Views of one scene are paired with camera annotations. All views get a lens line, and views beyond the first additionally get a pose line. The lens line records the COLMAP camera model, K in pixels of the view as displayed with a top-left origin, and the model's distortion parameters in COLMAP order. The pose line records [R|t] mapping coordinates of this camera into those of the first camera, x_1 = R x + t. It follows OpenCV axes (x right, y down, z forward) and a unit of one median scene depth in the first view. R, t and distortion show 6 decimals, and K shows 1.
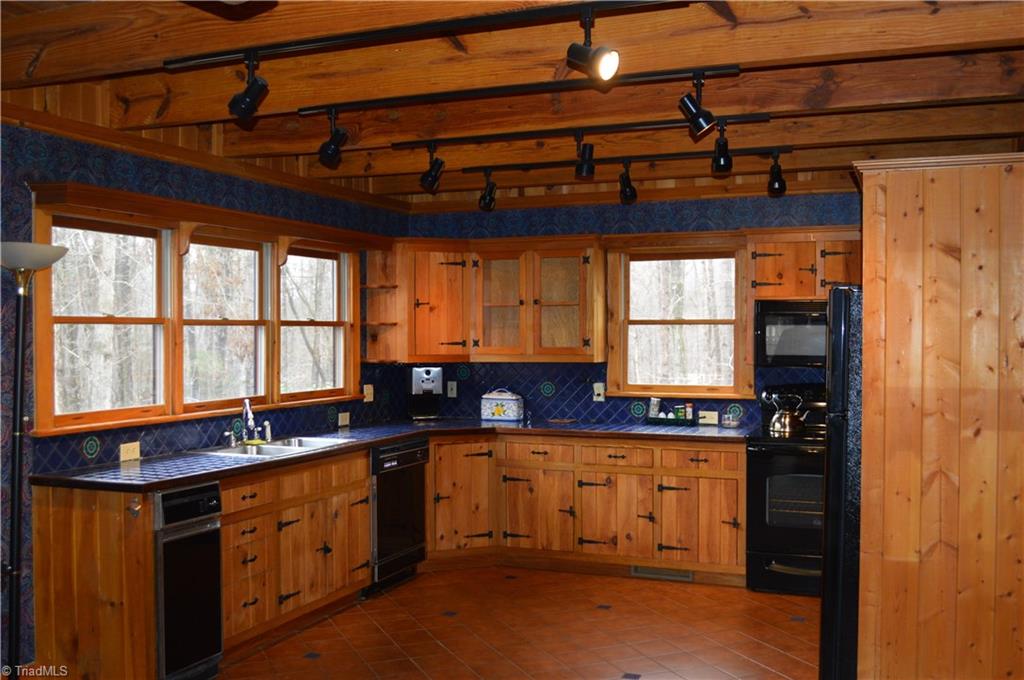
lens RADIAL K [[932.9, 0, 510.6], [0, 932.9, 342.7], [0, 0, 1]] dist [-0.075407, 0.000000]
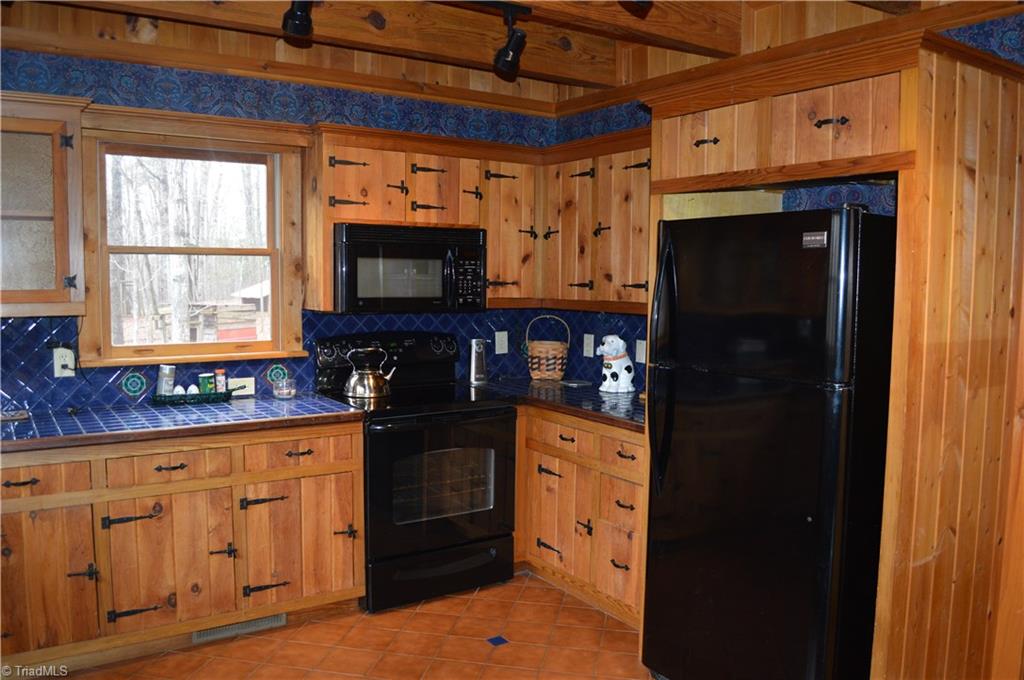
lens RADIAL K [[815.7, 0, 514.1], [0, 815.7, 335.0], [0, 0, 1]] dist [-0.076583, 0.004276]
pose [[0.576487, -0.055580, 0.815214, -0.183437], [0.000003, 0.997684, 0.068018, -0.001196], [-0.817106, -0.039209, 0.575152, 0.513019]]
